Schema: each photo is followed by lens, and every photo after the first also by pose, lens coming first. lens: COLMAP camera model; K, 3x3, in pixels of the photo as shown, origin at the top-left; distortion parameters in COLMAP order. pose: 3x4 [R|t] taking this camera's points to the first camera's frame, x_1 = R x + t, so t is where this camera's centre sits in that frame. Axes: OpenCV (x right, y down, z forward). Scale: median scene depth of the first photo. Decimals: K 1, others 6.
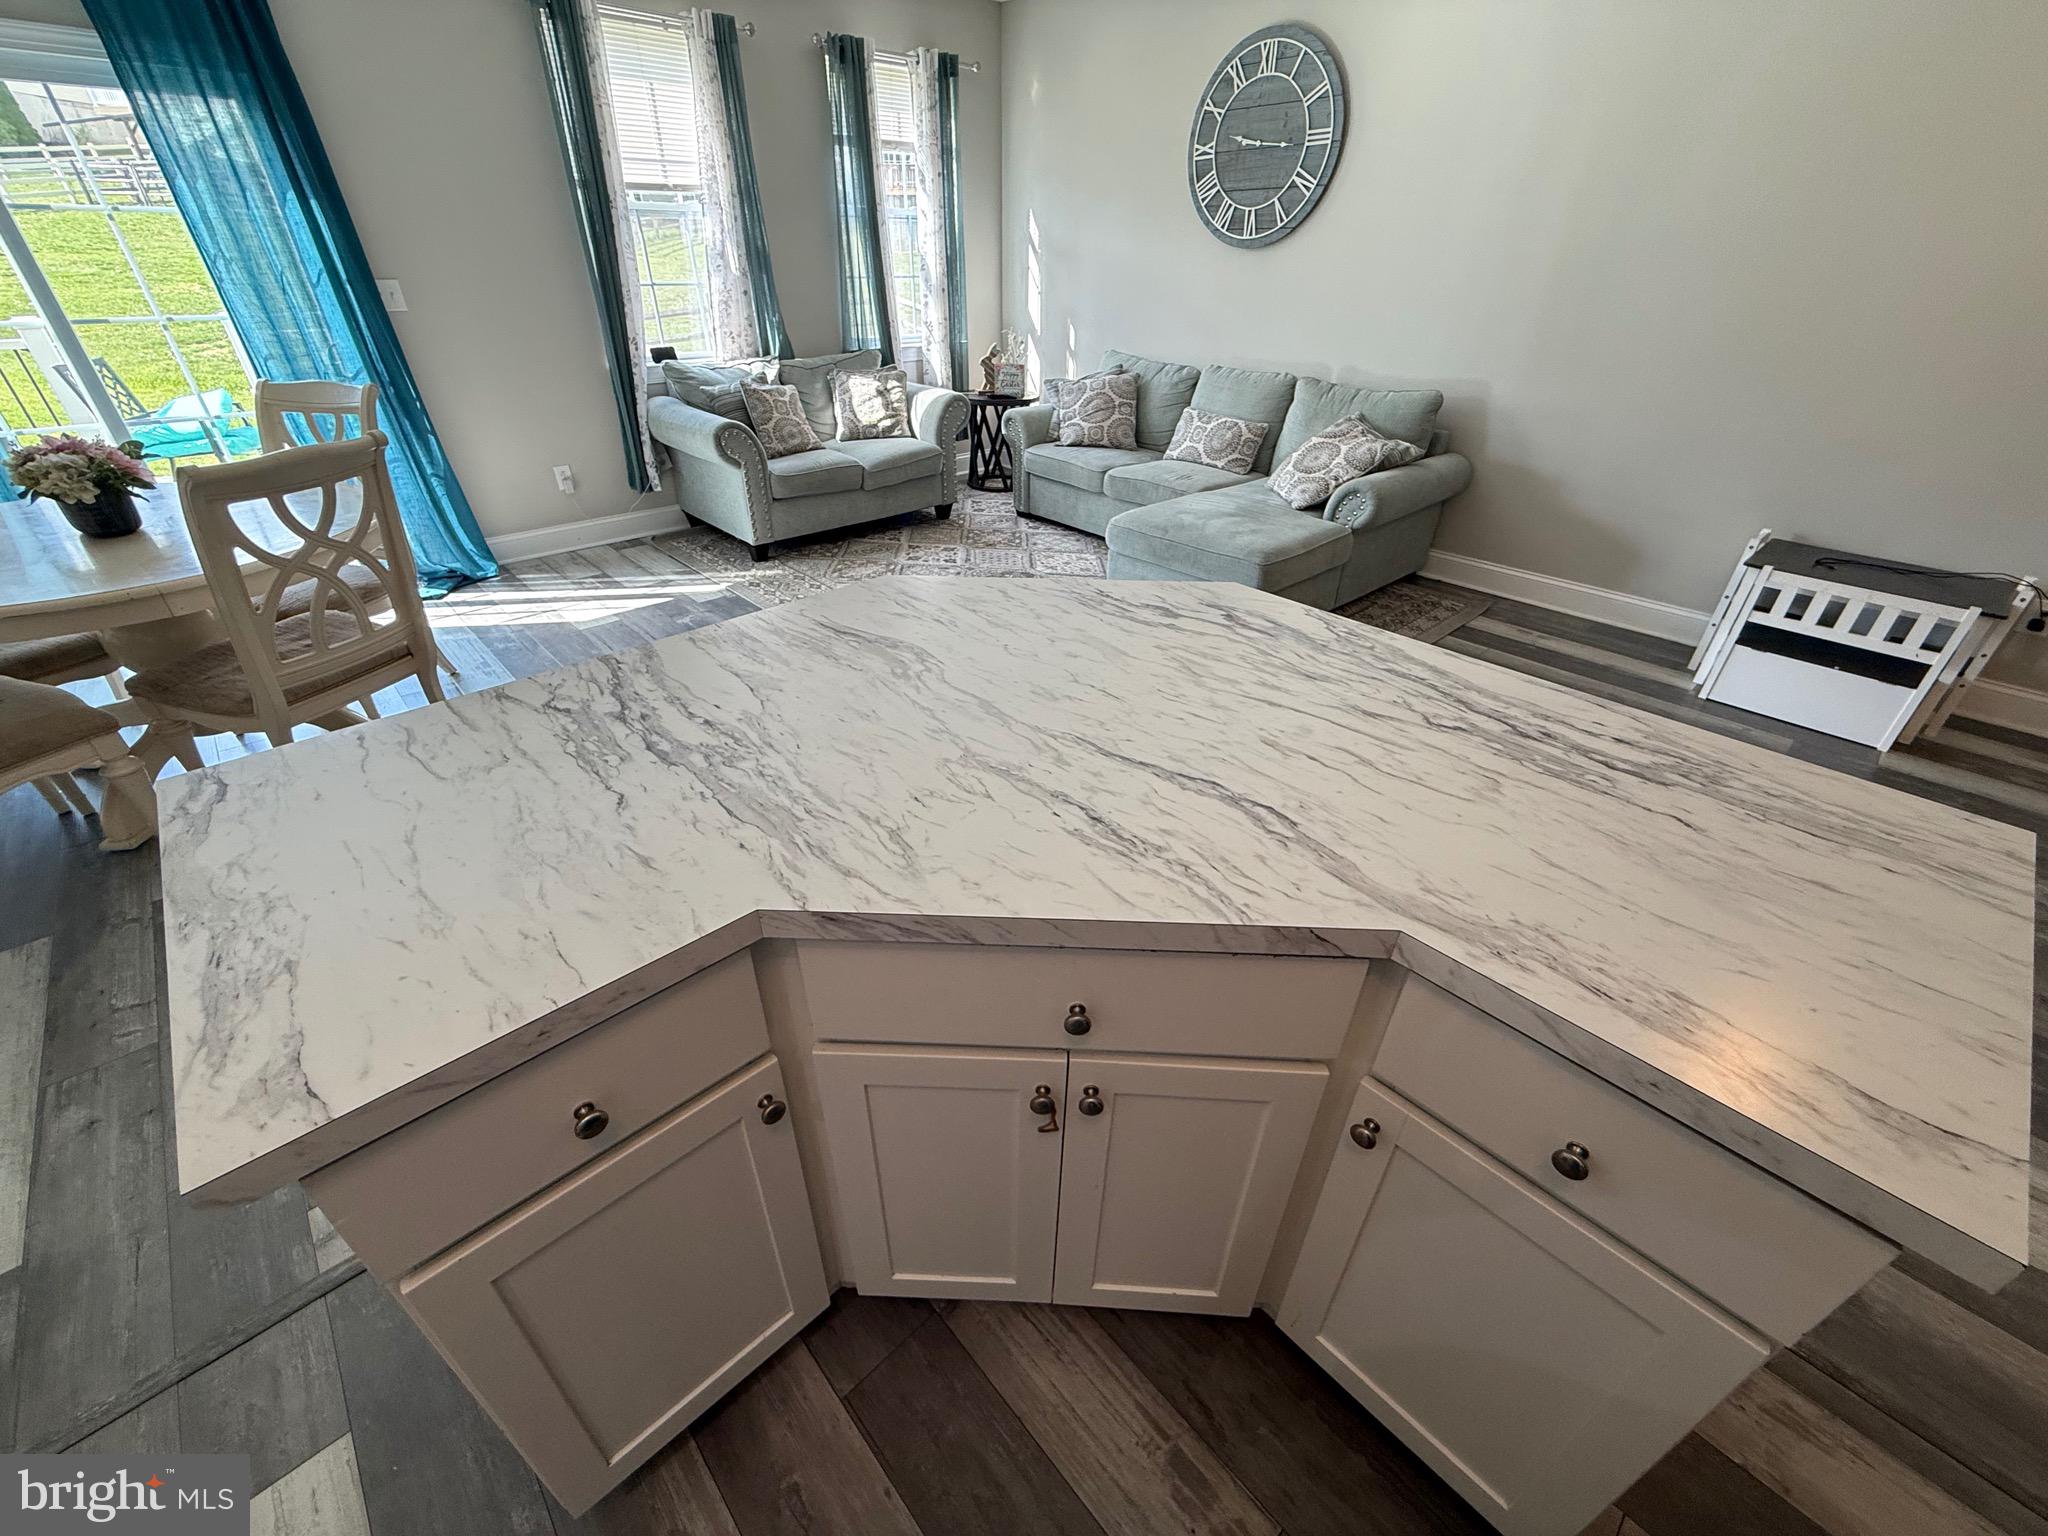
lens RADIAL K [[821.3, 0, 1021.9], [0, 821.3, 766.1], [0, 0, 1]] dist [0.000604, -0.000813]
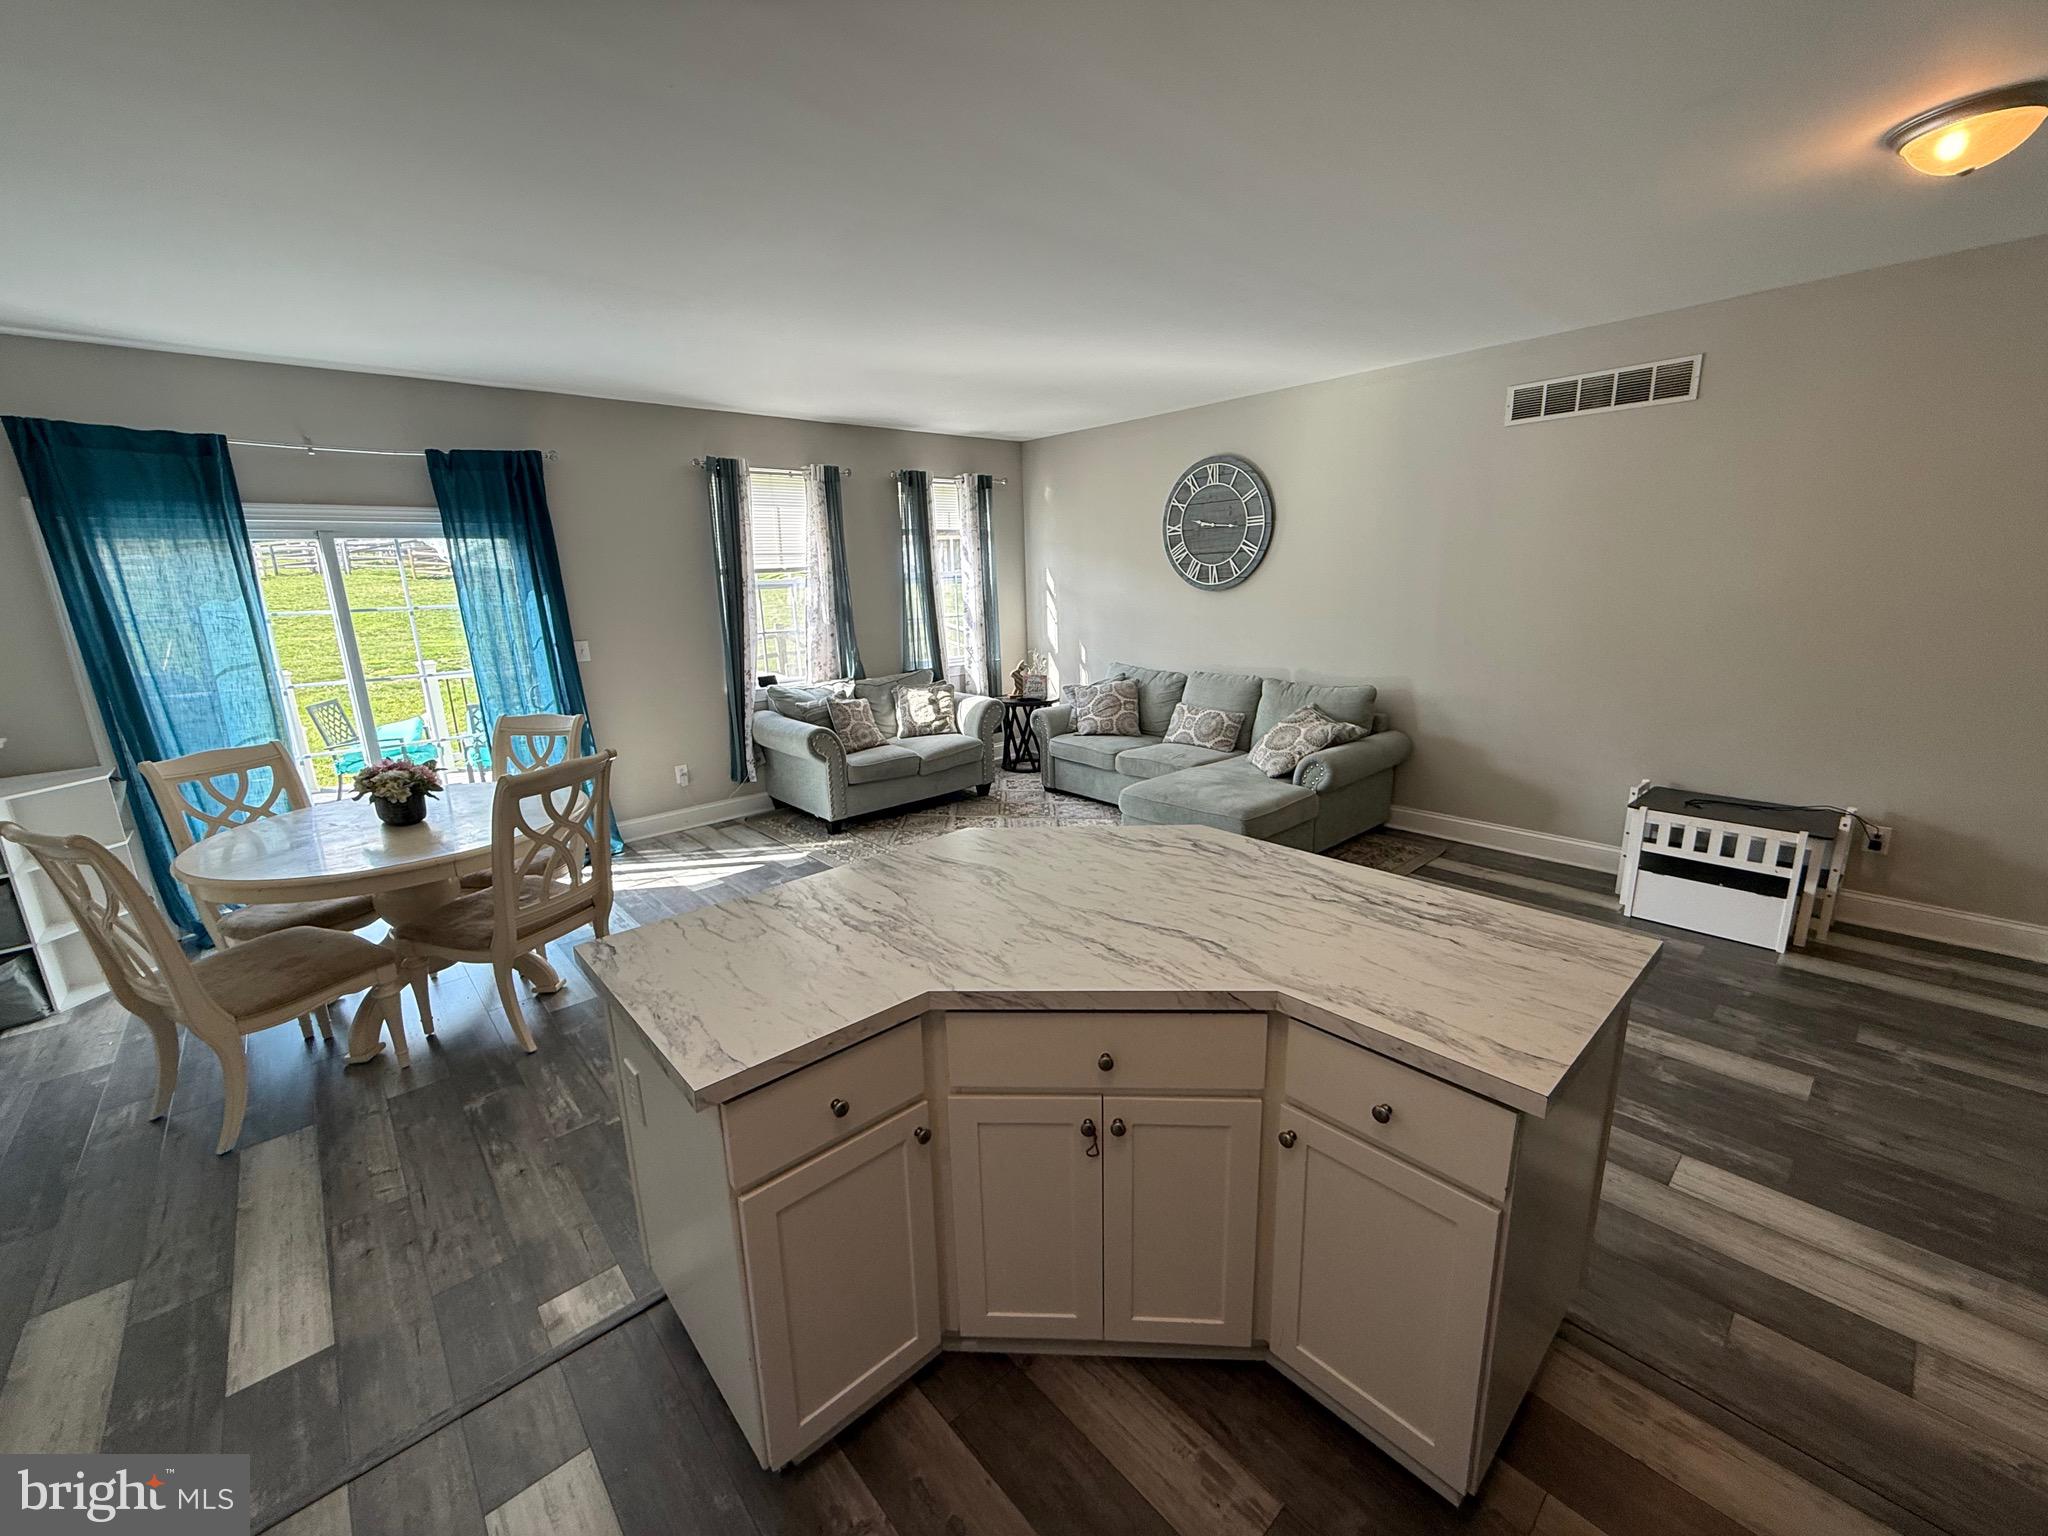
lens RADIAL K [[821.3, 0, 1025.1], [0, 821.3, 764.1], [0, 0, 1]] dist [0.000604, -0.000813]
pose [[0.999140, -0.035086, -0.022079, -0.009854], [0.025977, 0.944977, -0.326104, 0.064957], [0.032305, 0.325250, 0.945076, -0.196851]]
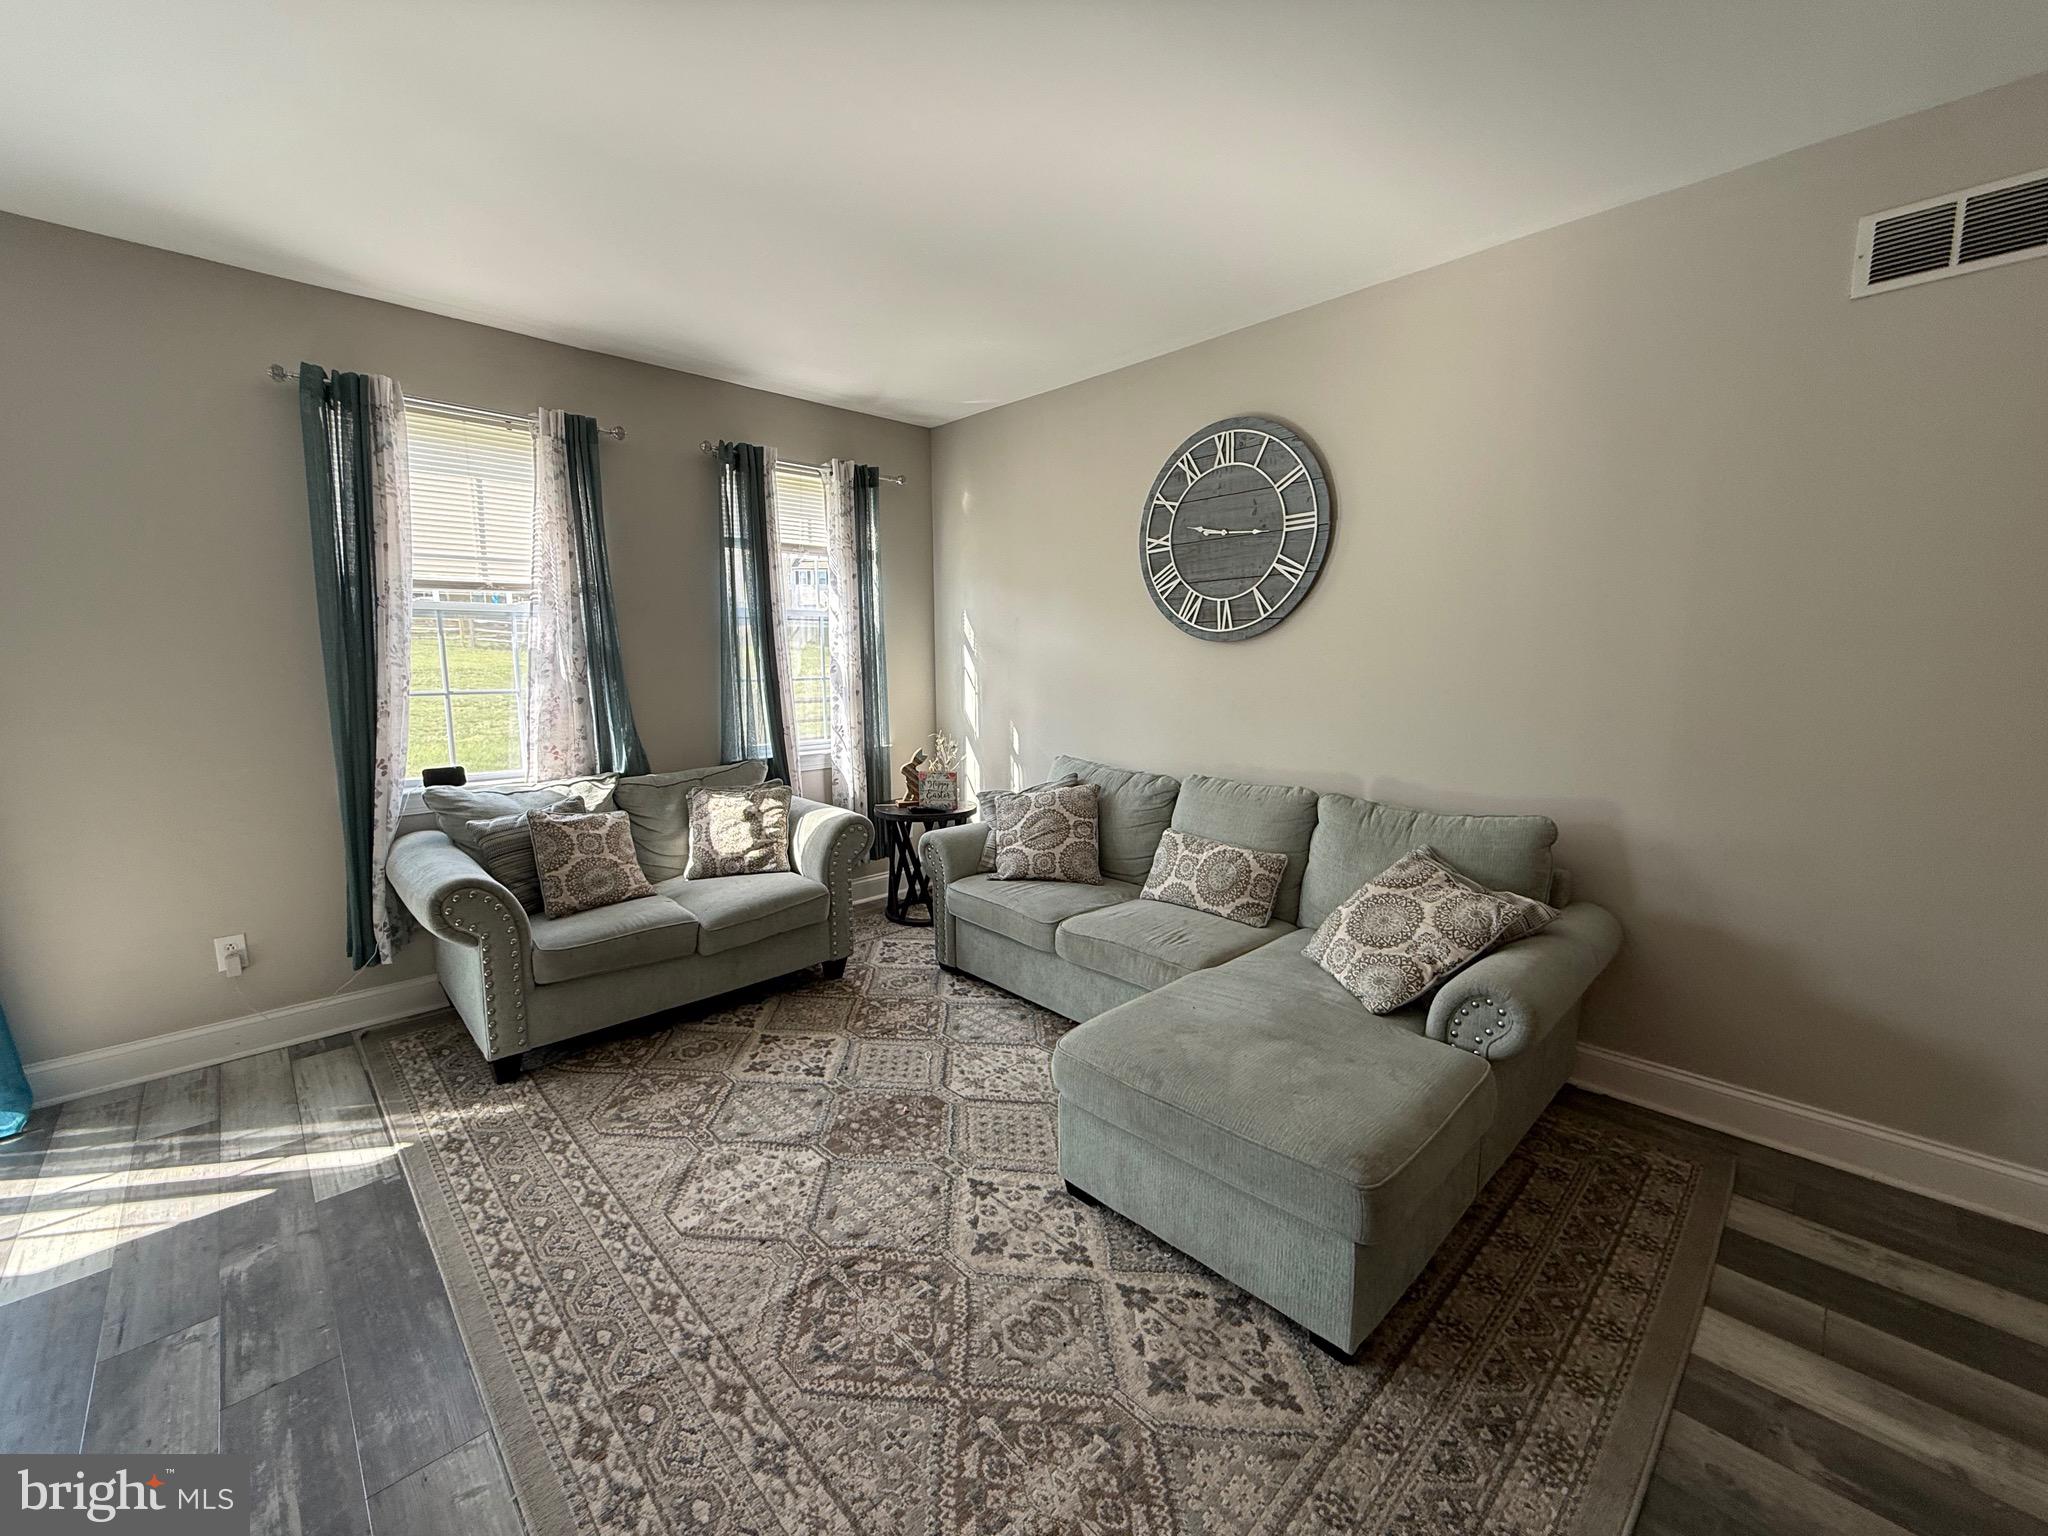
lens RADIAL K [[821.3, 0, 1019.9], [0, 821.3, 763.4], [0, 0, 1]] dist [0.000604, -0.000813]
pose [[0.999697, -0.016853, 0.017929, 0.073913], [0.022804, 0.908275, -0.417751, -0.237225], [-0.009244, 0.418034, 0.908385, 0.397284]]
